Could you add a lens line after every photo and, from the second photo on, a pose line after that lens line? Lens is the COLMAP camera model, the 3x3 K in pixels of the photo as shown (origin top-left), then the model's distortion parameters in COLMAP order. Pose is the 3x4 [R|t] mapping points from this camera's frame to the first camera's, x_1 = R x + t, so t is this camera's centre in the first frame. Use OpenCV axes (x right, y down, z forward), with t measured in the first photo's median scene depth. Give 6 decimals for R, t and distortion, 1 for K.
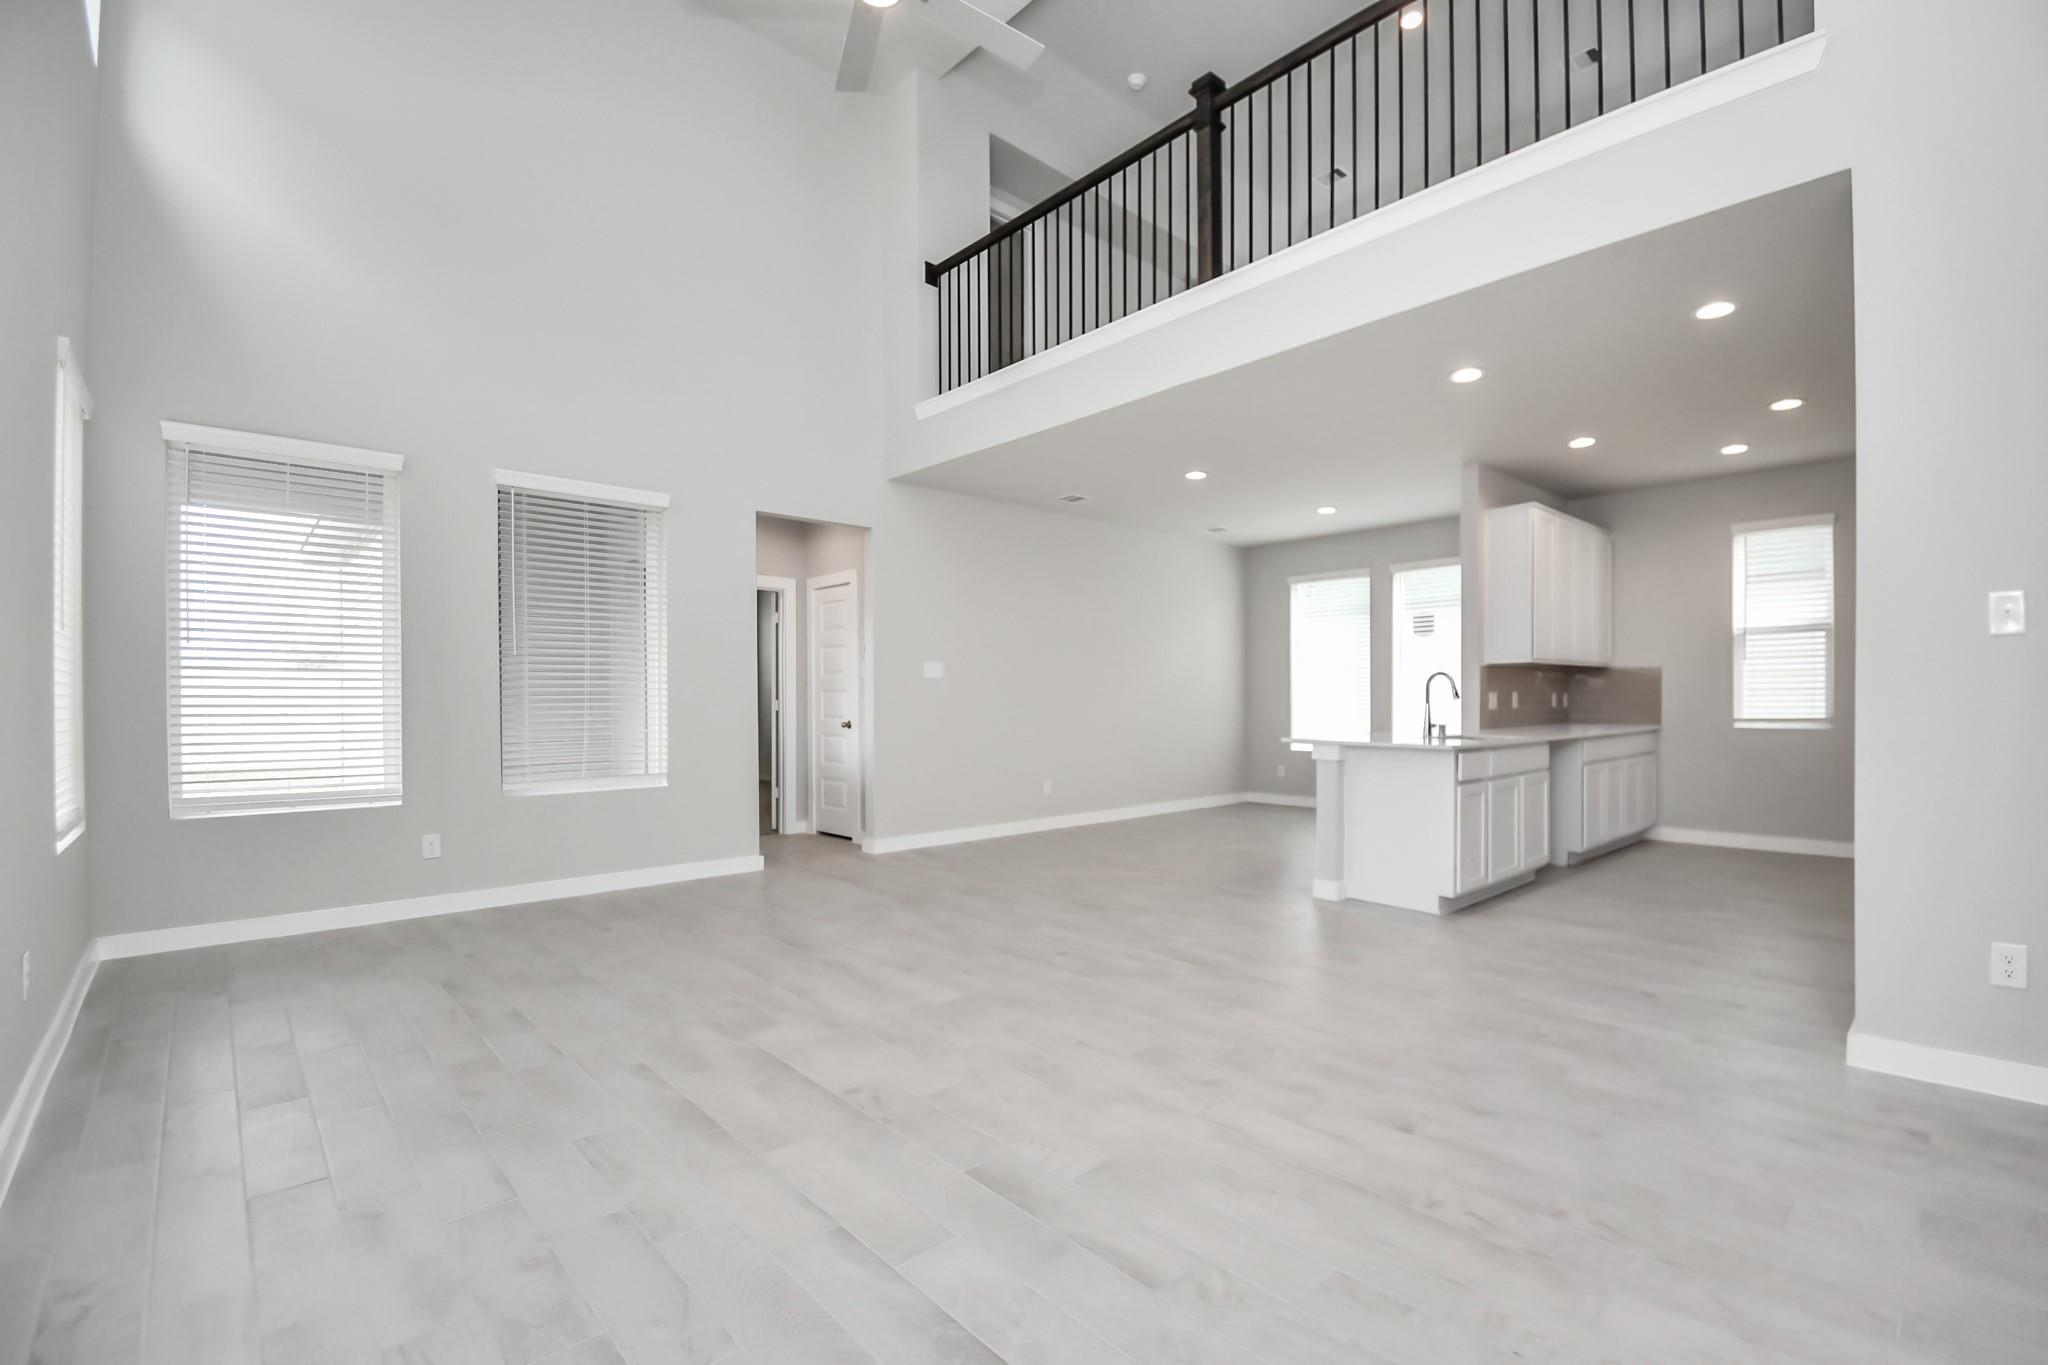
lens RADIAL K [[902.2, 0, 1078.7], [0, 902.2, 704.9], [0, 0, 1]] dist [0.014781, -0.021892]
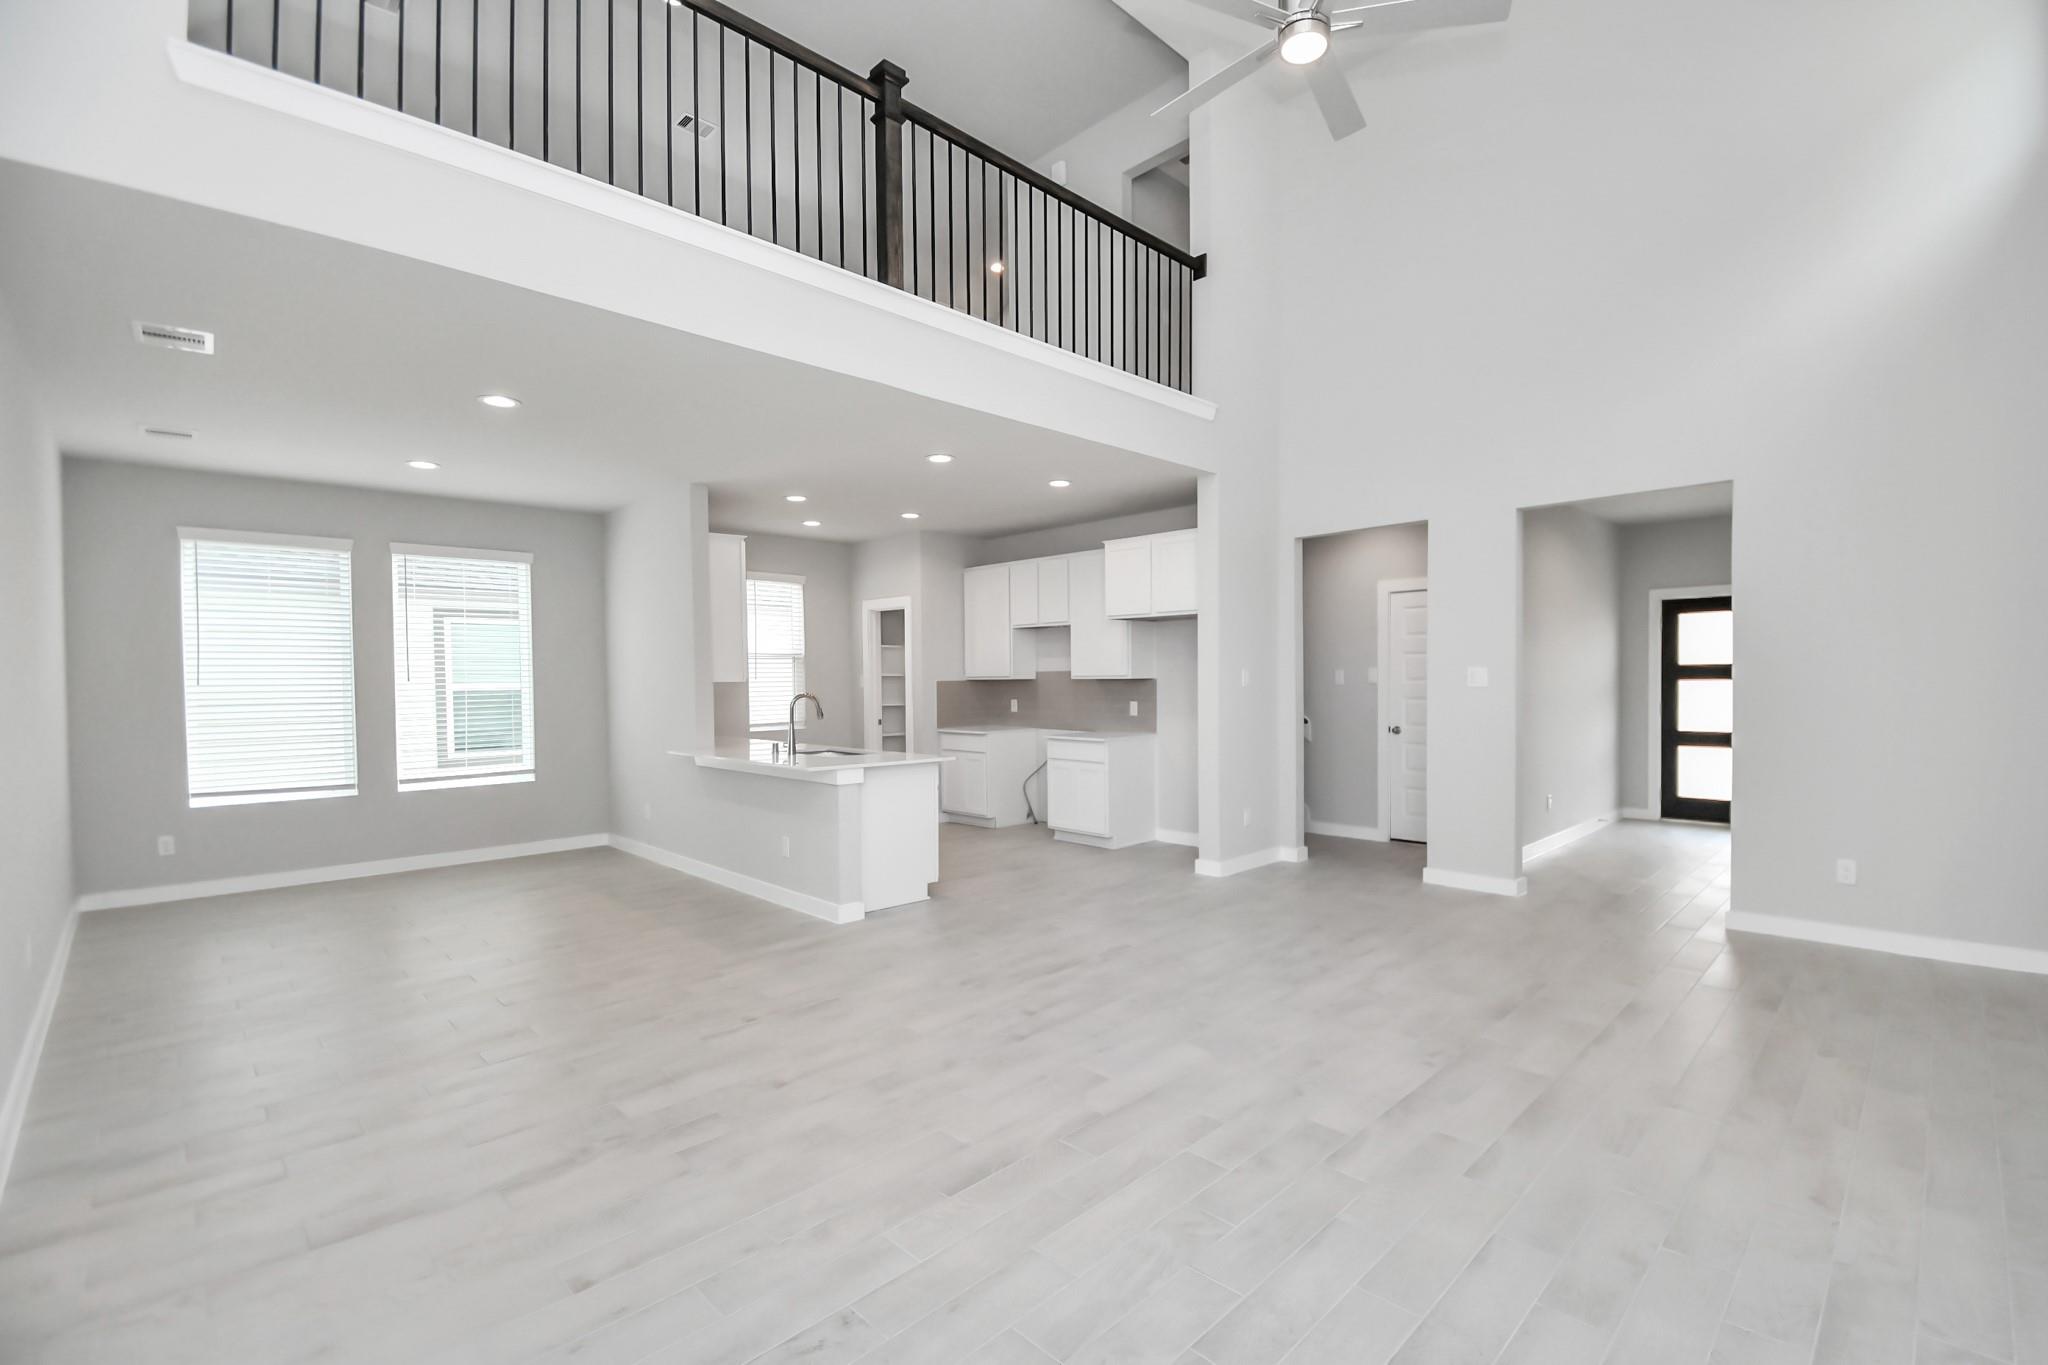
lens RADIAL K [[899.3, 0, 1086.6], [0, 899.3, 697.6], [0, 0, 1]] dist [0.018414, -0.025620]
pose [[-0.042043, -0.015992, 0.998988, -0.896184], [0.015348, 0.999744, 0.016650, -0.058758], [-0.998998, 0.016032, -0.041787, 0.937558]]
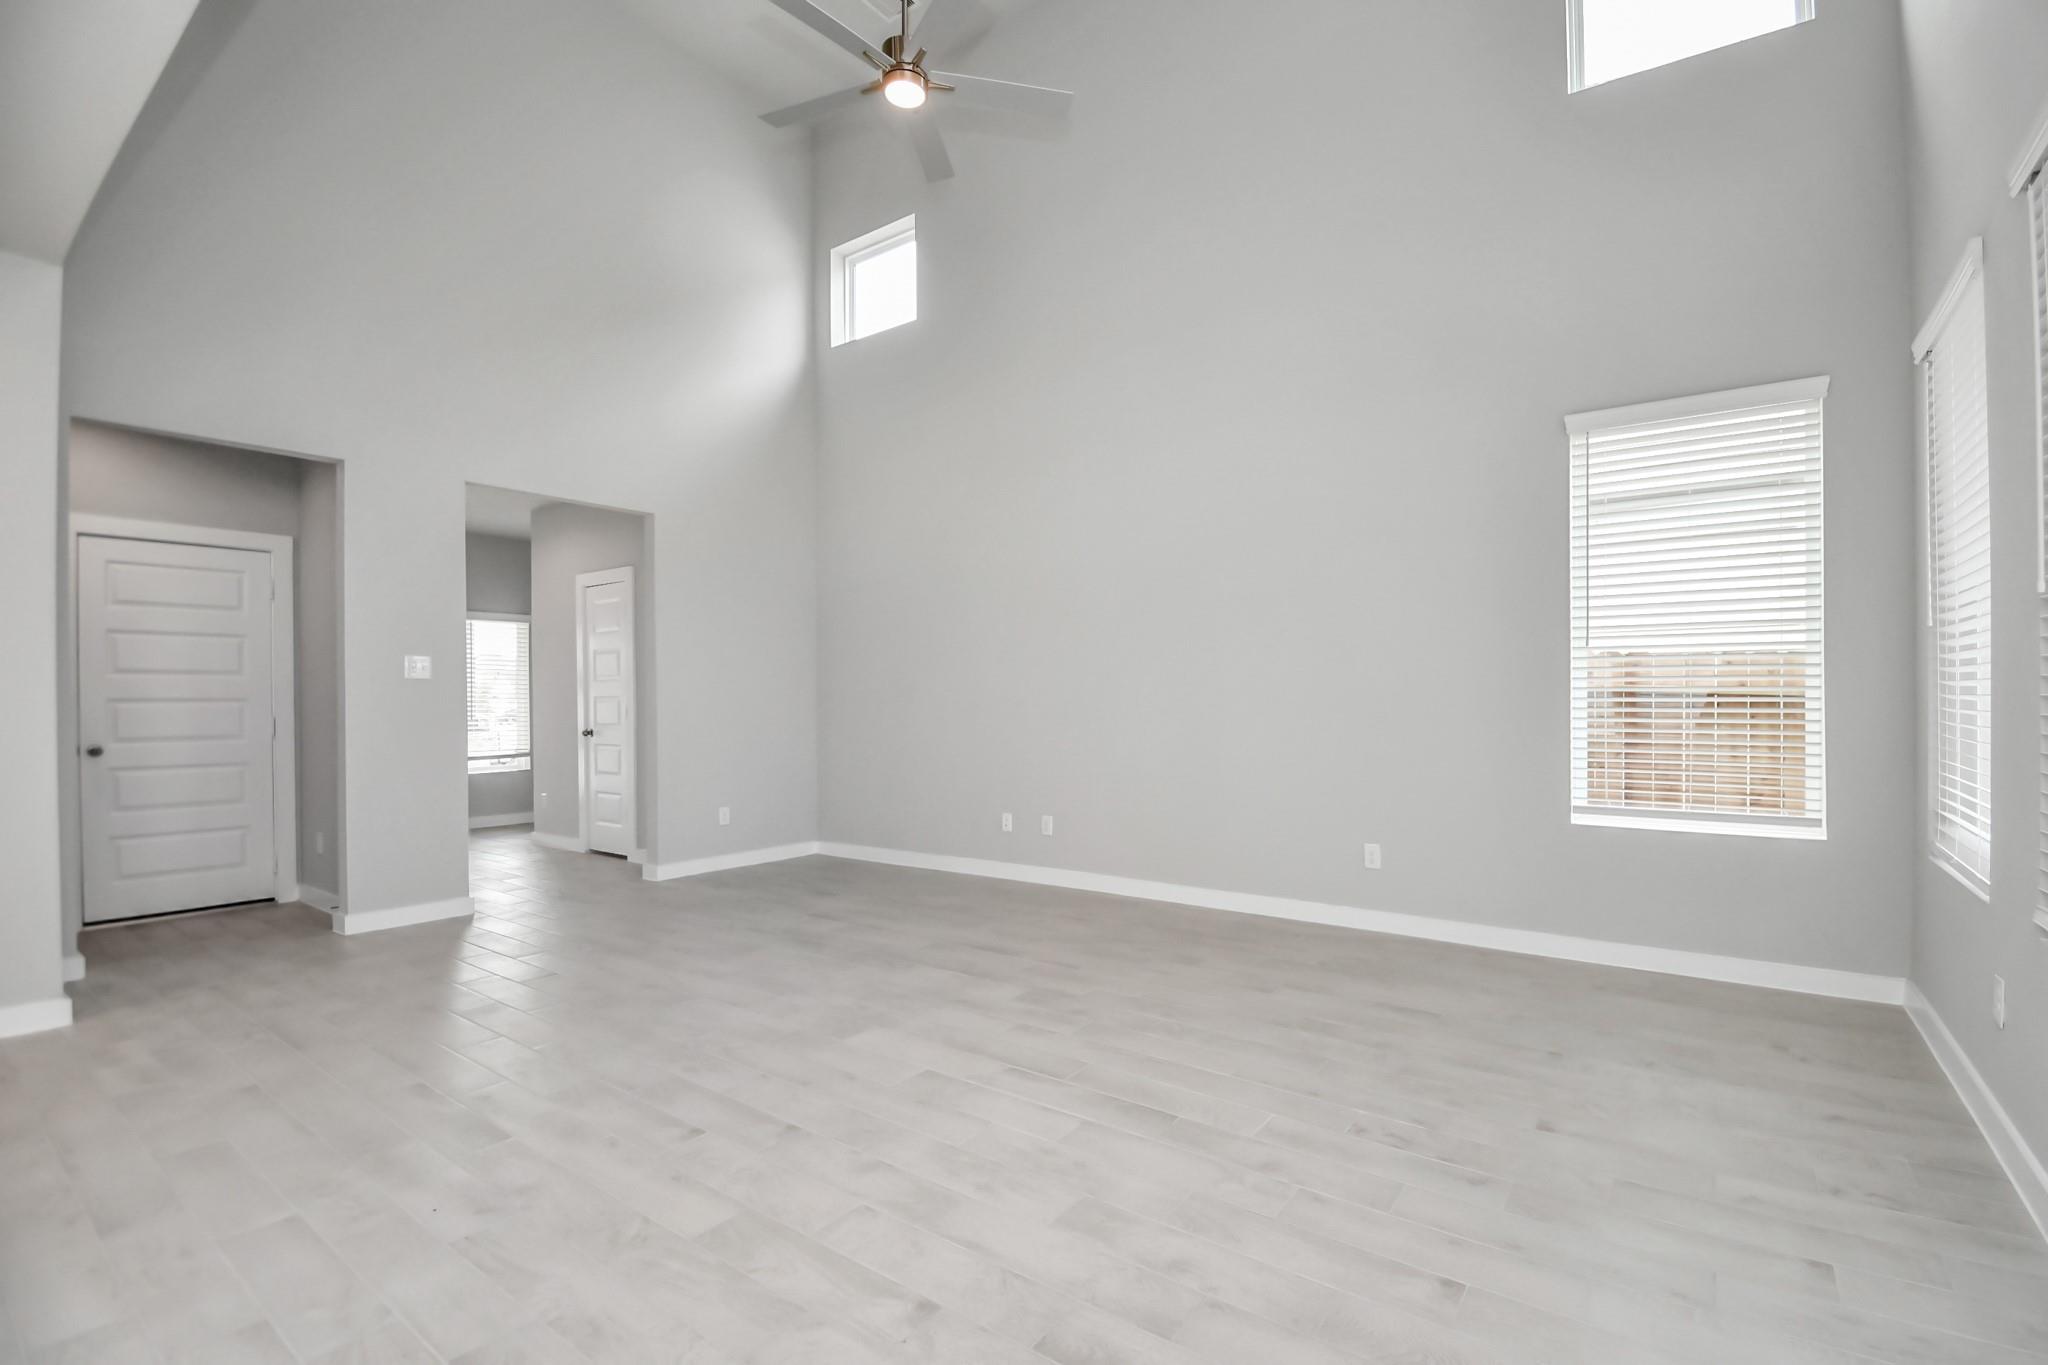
lens RADIAL K [[902.2, 0, 1078.7], [0, 902.2, 704.9], [0, 0, 1]] dist [0.014781, -0.021892]
pose [[-0.982009, 0.013269, -0.188369, -0.155563], [0.010661, 0.999833, 0.014847, -0.017386], [0.188535, 0.012571, -0.981986, 1.574996]]
